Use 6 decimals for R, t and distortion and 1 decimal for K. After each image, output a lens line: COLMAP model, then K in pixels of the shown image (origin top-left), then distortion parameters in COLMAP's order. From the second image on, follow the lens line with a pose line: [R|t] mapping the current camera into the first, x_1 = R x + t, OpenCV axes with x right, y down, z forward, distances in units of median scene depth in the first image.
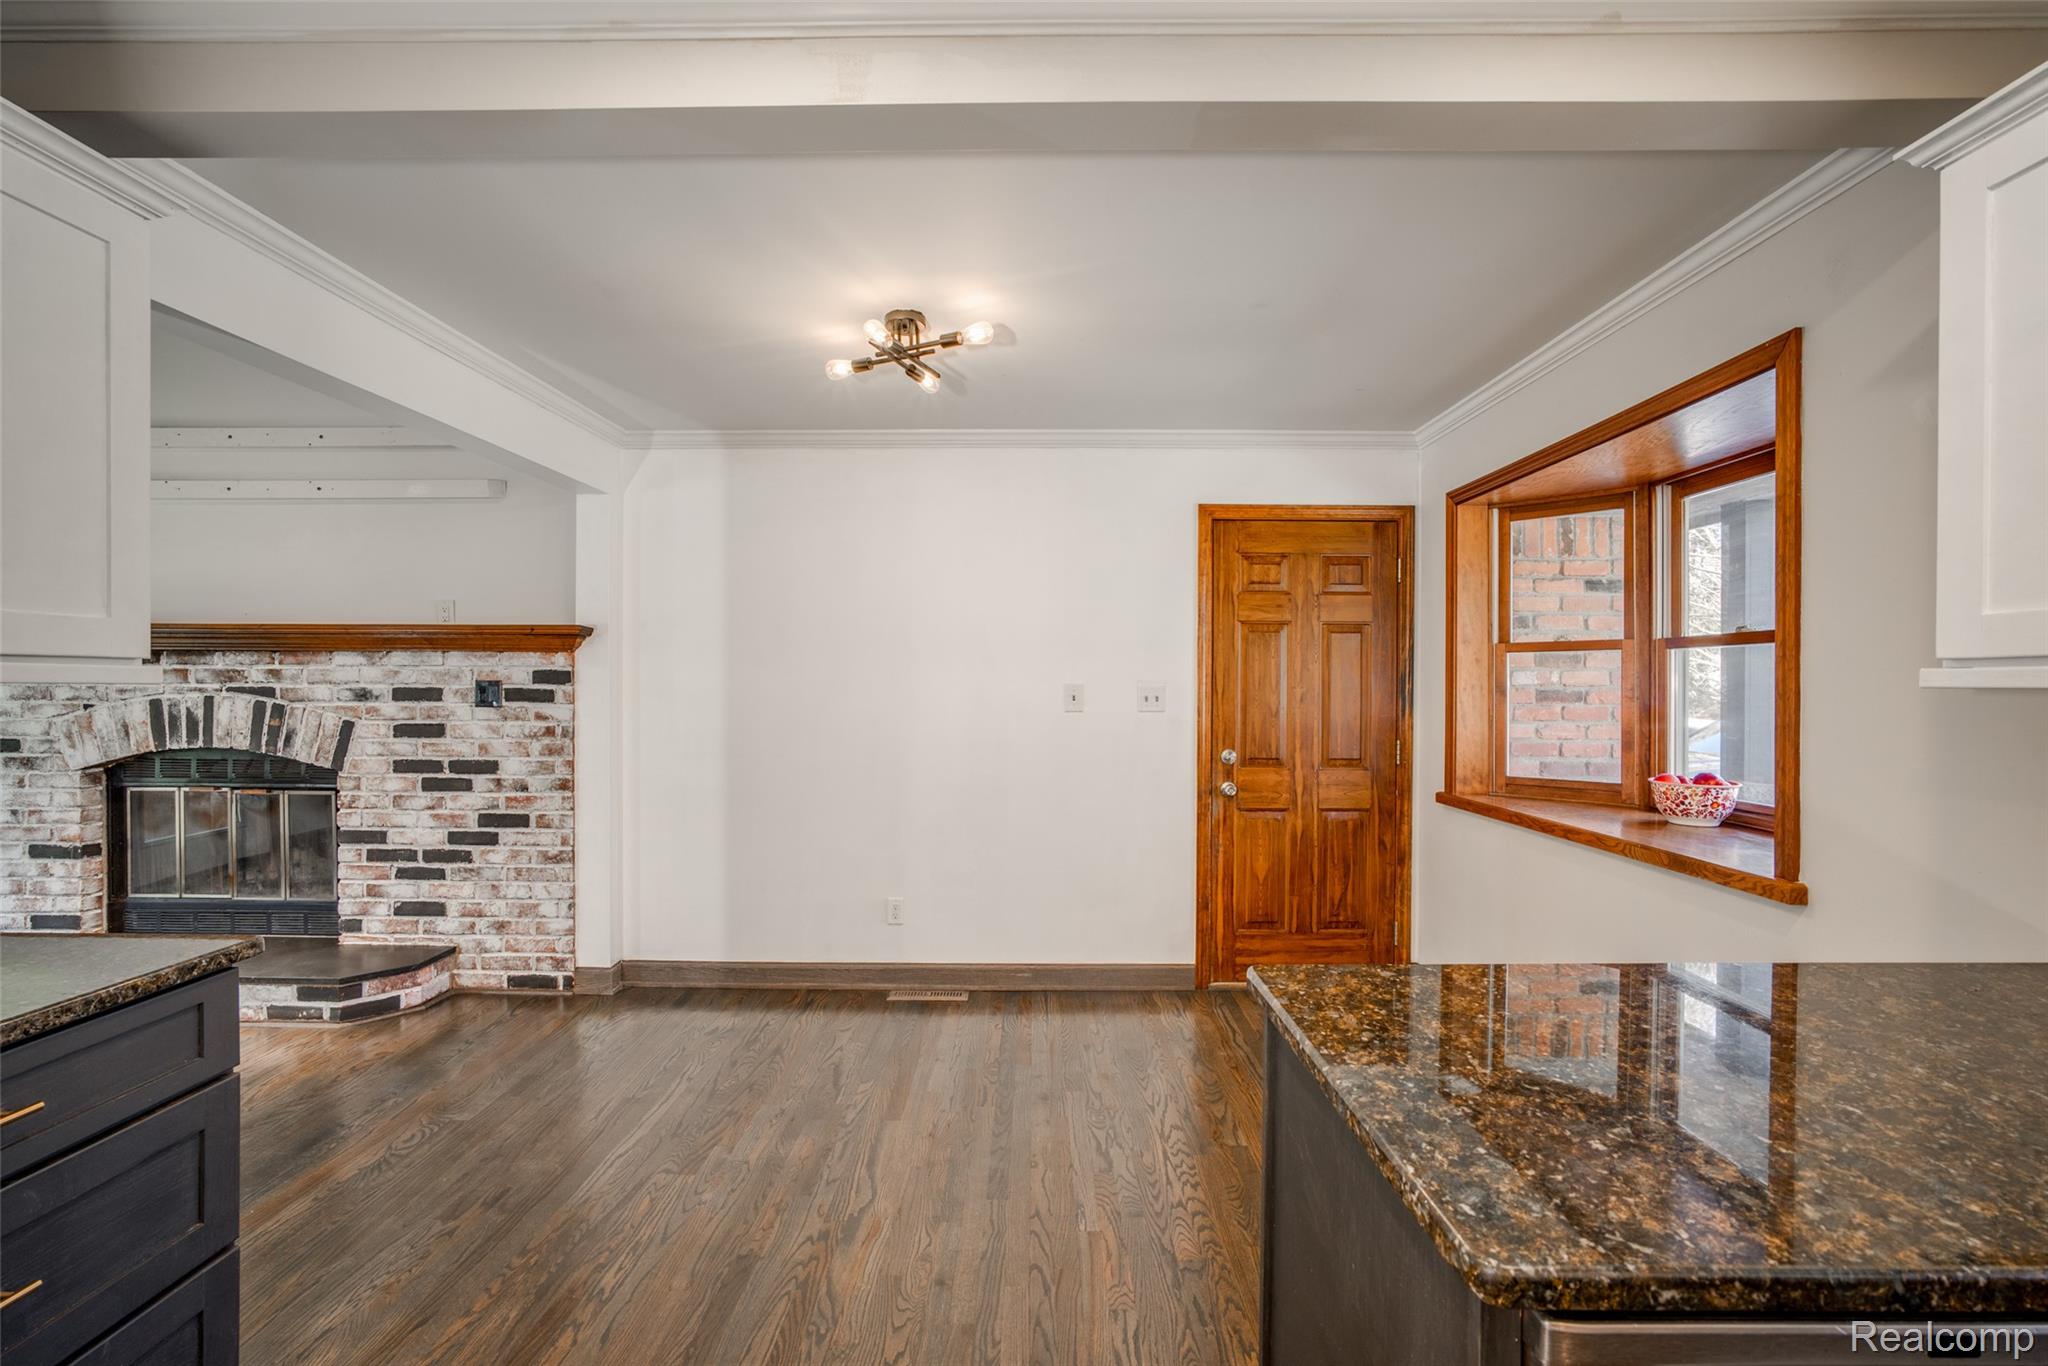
lens RADIAL K [[859.8, 0, 1031.7], [0, 859.8, 692.4], [0, 0, 1]] dist [-0.031693, 0.013708]
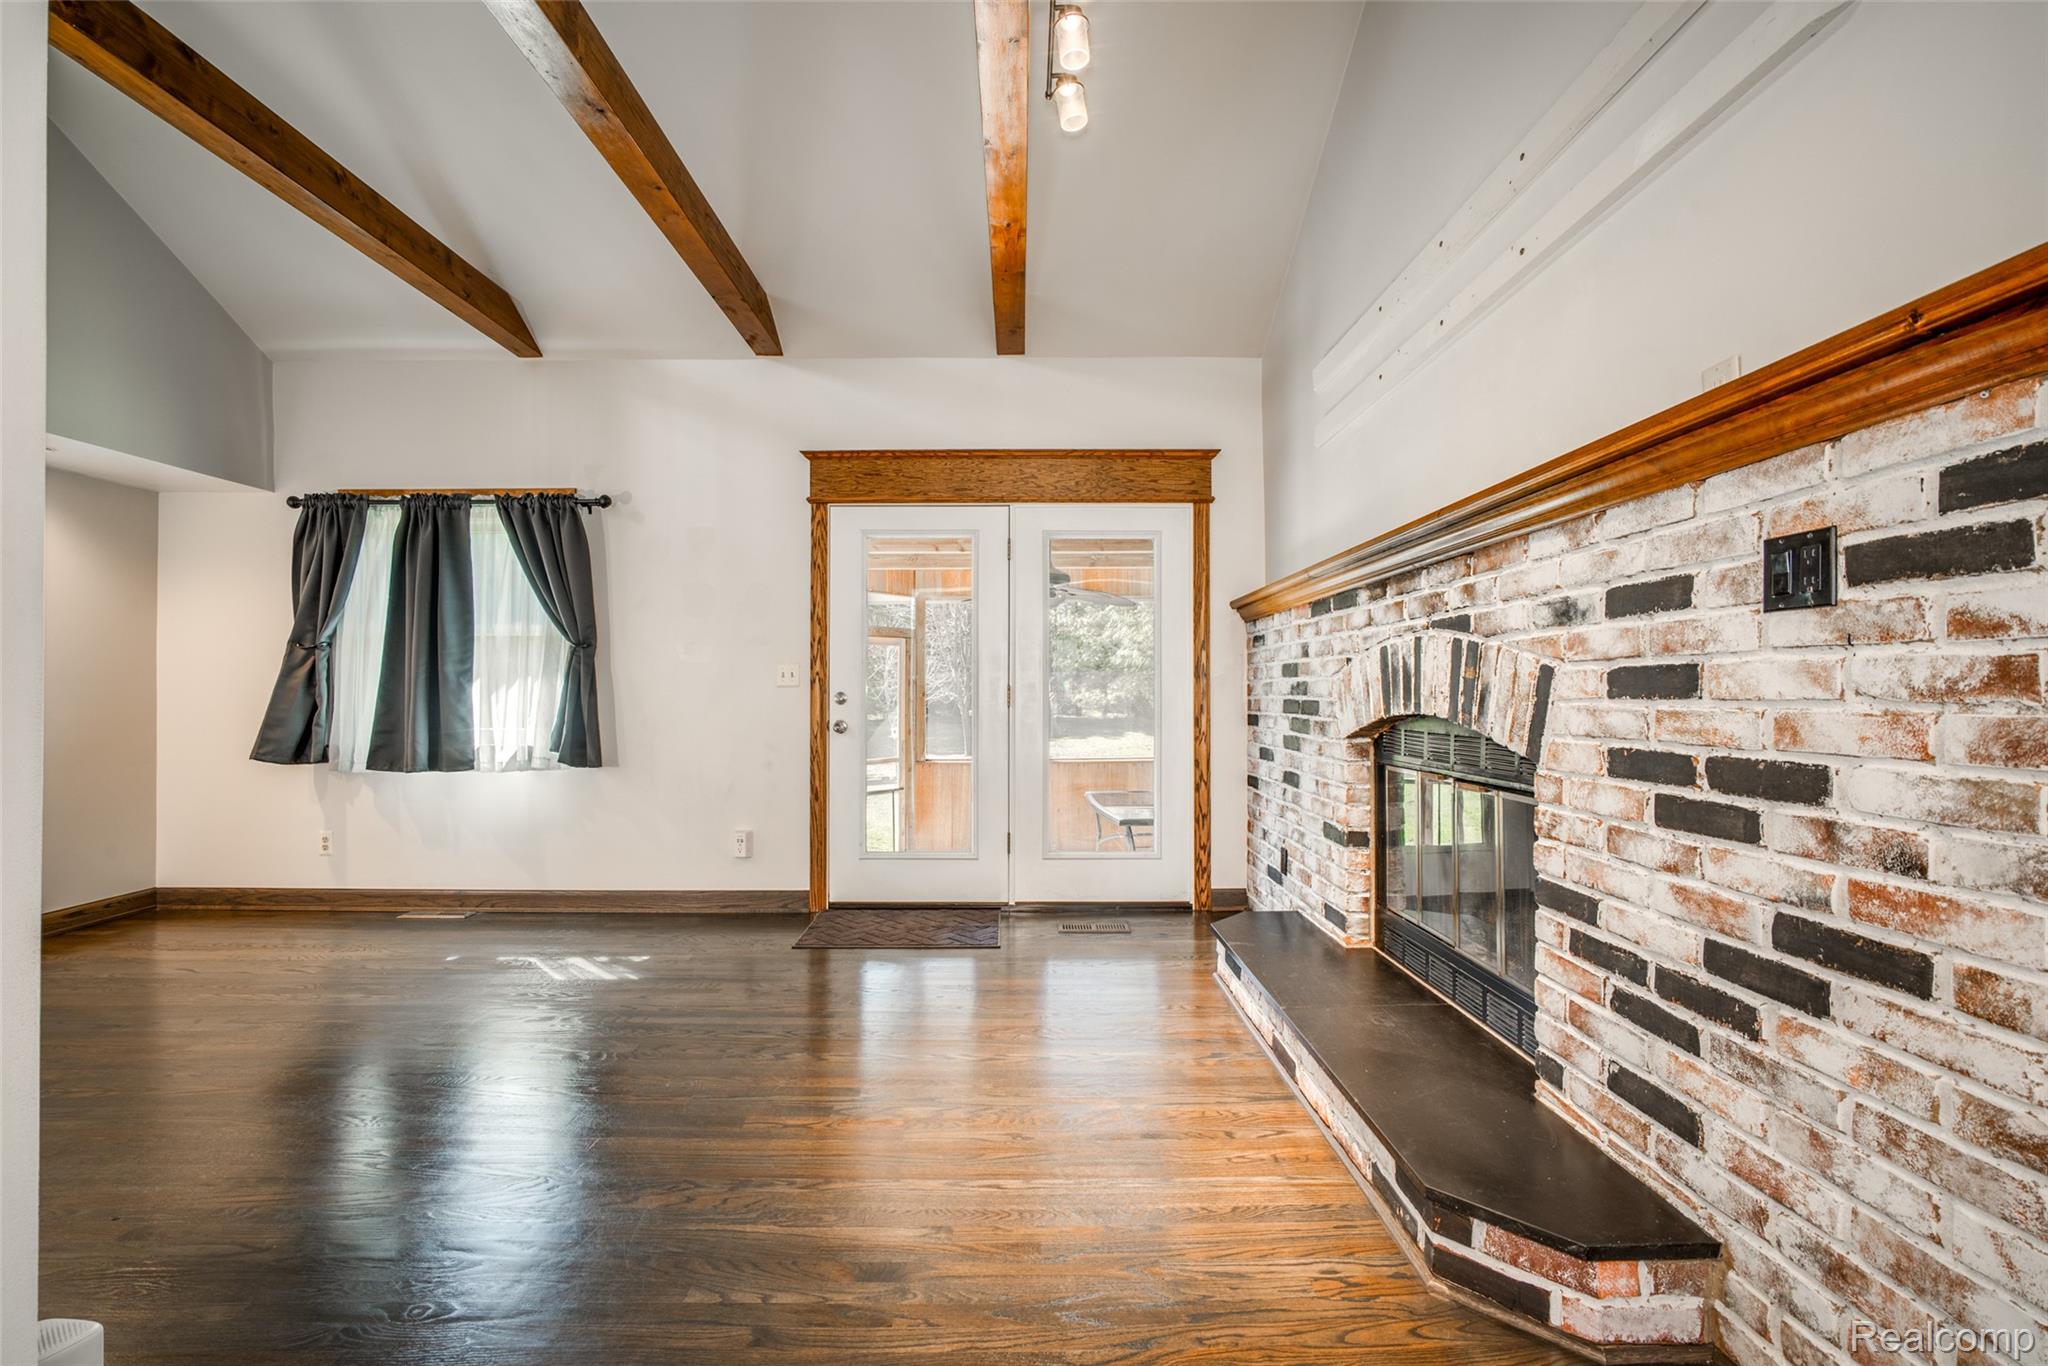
lens RADIAL K [[859.8, 0, 1031.7], [0, 859.8, 692.4], [0, 0, 1]] dist [-0.031693, 0.013708]
pose [[0.019497, -0.007480, -0.999782, -0.301249], [-0.008263, 0.999937, -0.007642, 0.055829], [0.999776, 0.008410, 0.019434, 0.679988]]
